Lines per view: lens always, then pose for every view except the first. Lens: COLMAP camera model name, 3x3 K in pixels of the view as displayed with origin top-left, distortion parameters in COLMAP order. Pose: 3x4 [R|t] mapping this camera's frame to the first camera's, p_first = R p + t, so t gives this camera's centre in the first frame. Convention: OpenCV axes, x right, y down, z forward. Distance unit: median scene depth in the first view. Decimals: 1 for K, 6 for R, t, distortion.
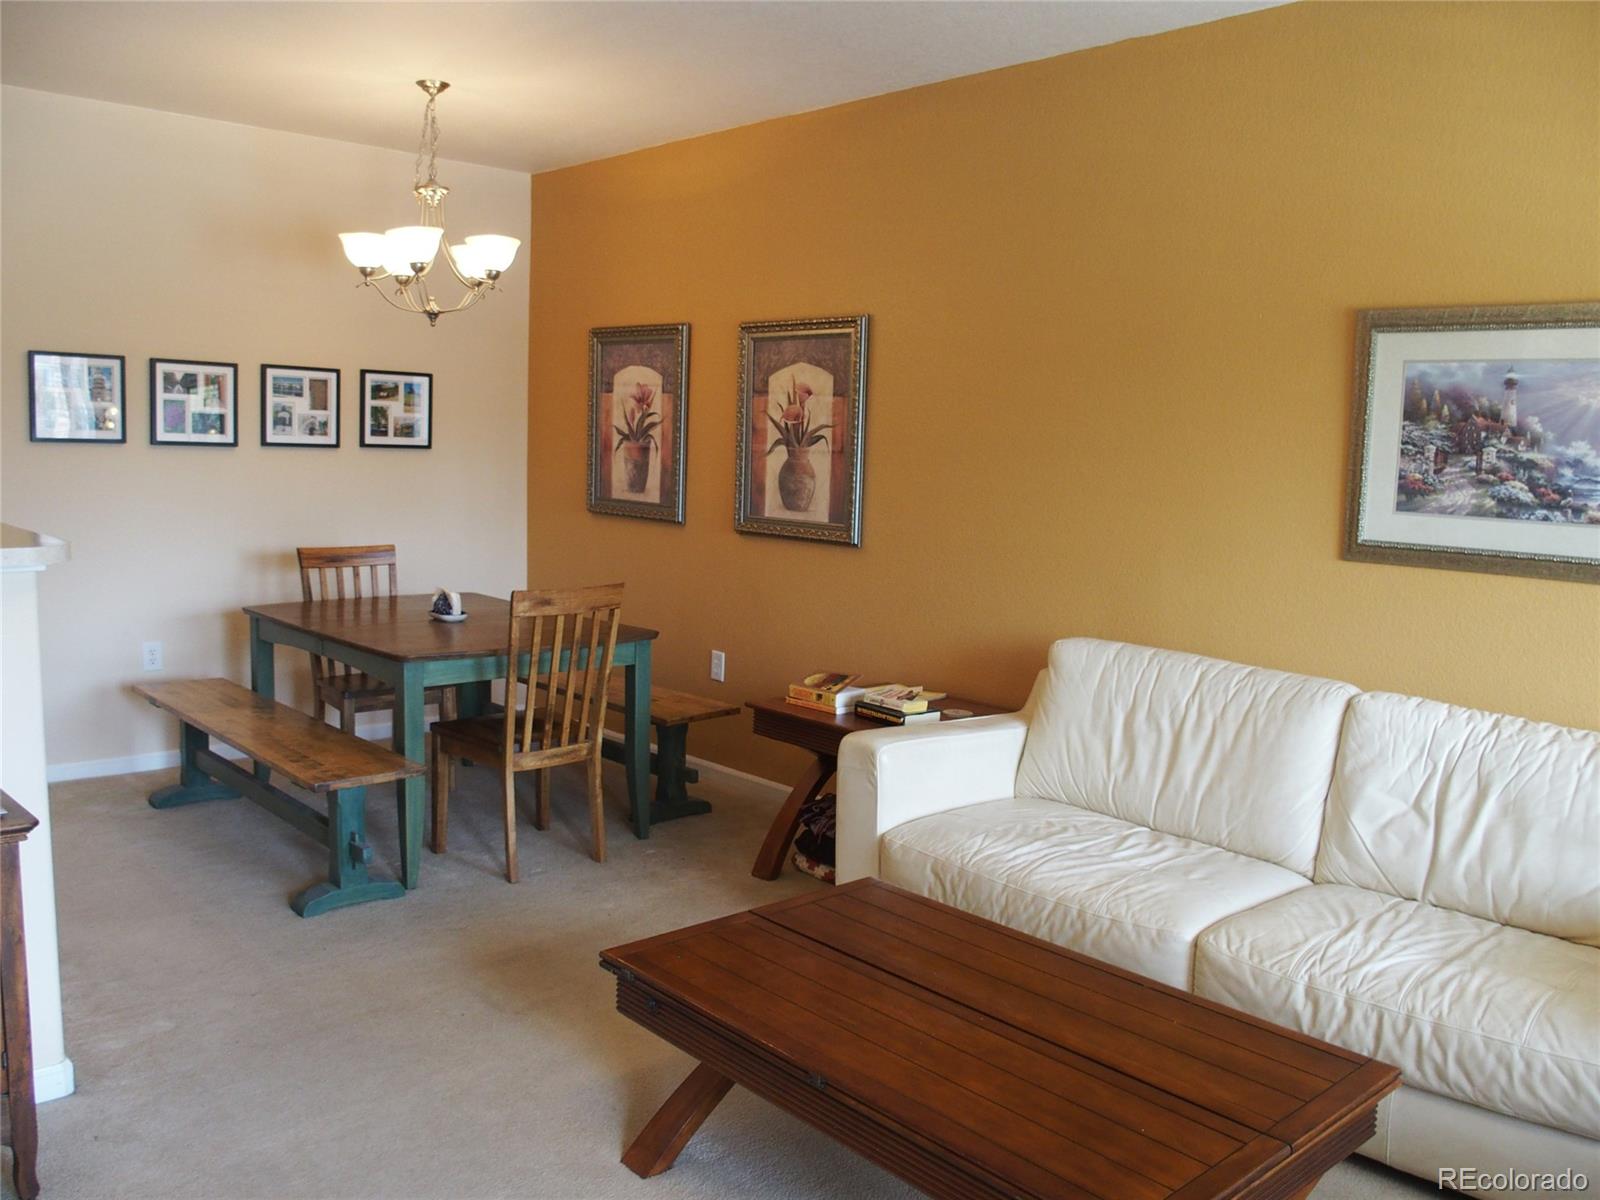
lens RADIAL K [[1325.5, 0, 800.0], [0, 1325.5, 600.0], [0, 0, 1]] dist [-0.065808, 0.023110]
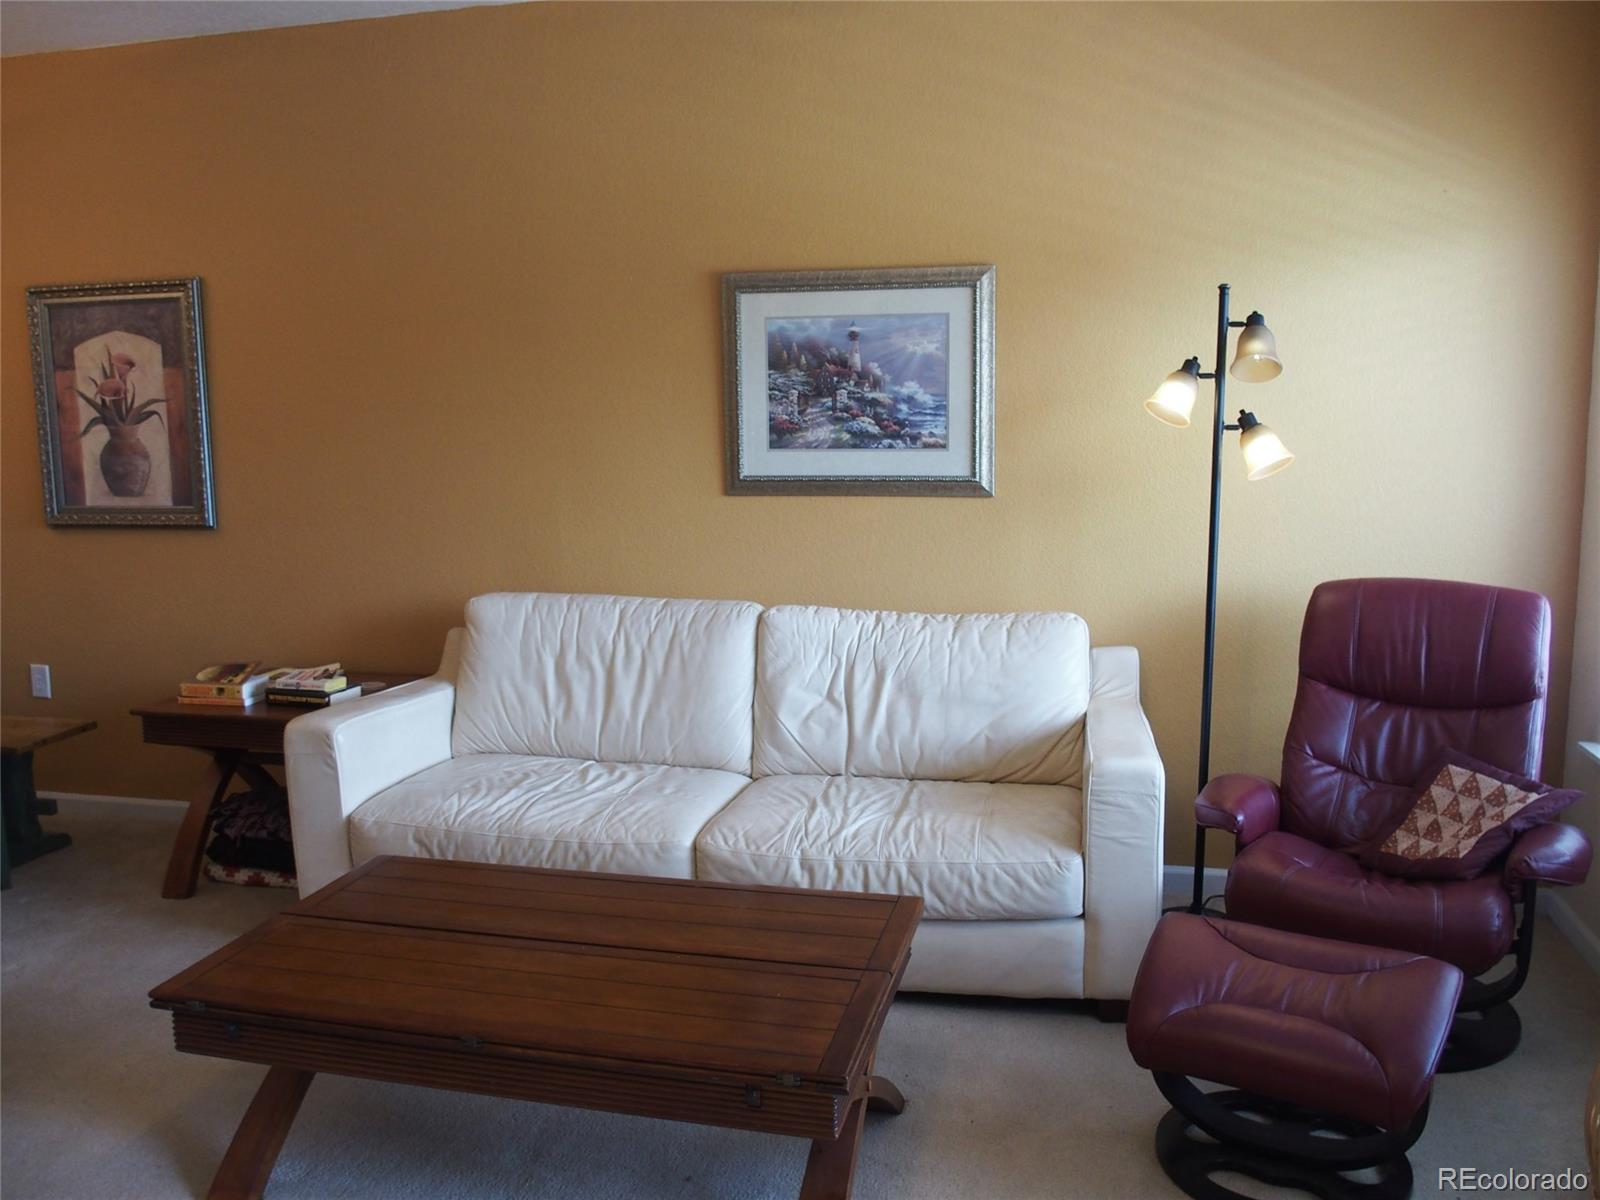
lens RADIAL K [[1325.5, 0, 800.0], [0, 1325.5, 600.0], [0, 0, 1]] dist [-0.065808, 0.023110]
pose [[0.831299, -0.120526, 0.542600, -0.175540], [0.105462, 0.992676, 0.058926, -0.001880], [-0.545728, 0.008238, 0.837922, 0.011173]]
